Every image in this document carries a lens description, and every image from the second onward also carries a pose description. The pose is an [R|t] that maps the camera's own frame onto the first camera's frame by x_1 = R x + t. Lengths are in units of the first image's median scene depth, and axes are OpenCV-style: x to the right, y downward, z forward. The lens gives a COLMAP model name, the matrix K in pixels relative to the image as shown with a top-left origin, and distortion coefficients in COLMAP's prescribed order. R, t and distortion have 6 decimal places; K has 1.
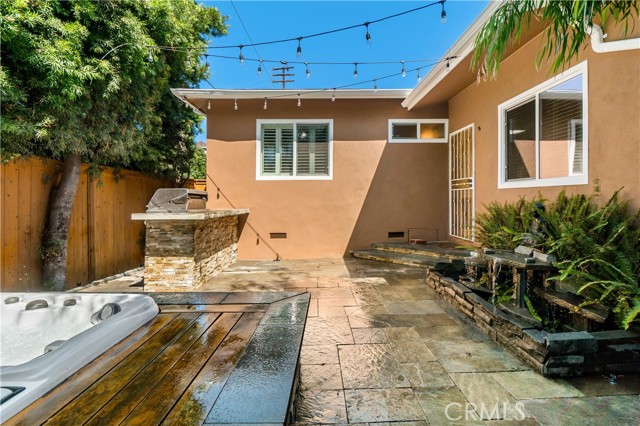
lens RADIAL K [[298.0, 0, 319.8], [0, 298.0, 198.9], [0, 0, 1]] dist [-0.001665, -0.000231]
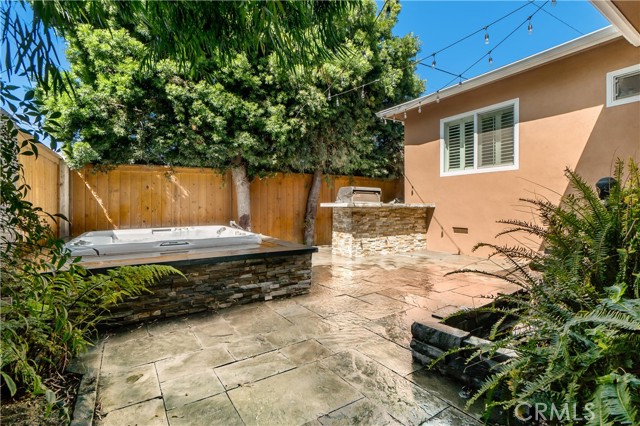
lens RADIAL K [[298.0, 0, 325.2], [0, 298.0, 207.1], [0, 0, 1]] dist [-0.001665, -0.000231]
pose [[0.538178, 0.009255, -0.842780, 0.464569], [0.003875, 0.999902, 0.013455, 0.030134], [0.842822, -0.010507, 0.538089, 0.079861]]
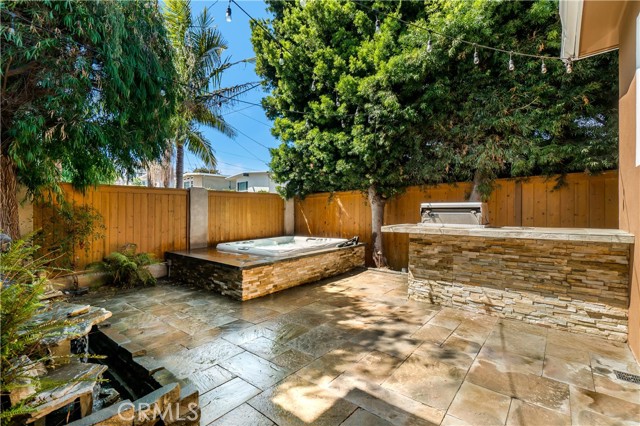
lens RADIAL K [[288.2, 0, 320.1], [0, 288.2, 208.9], [0, 0, 1]] dist [-0.001816, -0.000375]
pose [[-0.646463, 0.011996, -0.762851, 0.377497], [0.022617, 0.999738, -0.003445, -0.012853], [0.762610, -0.019481, -0.646565, 0.919944]]
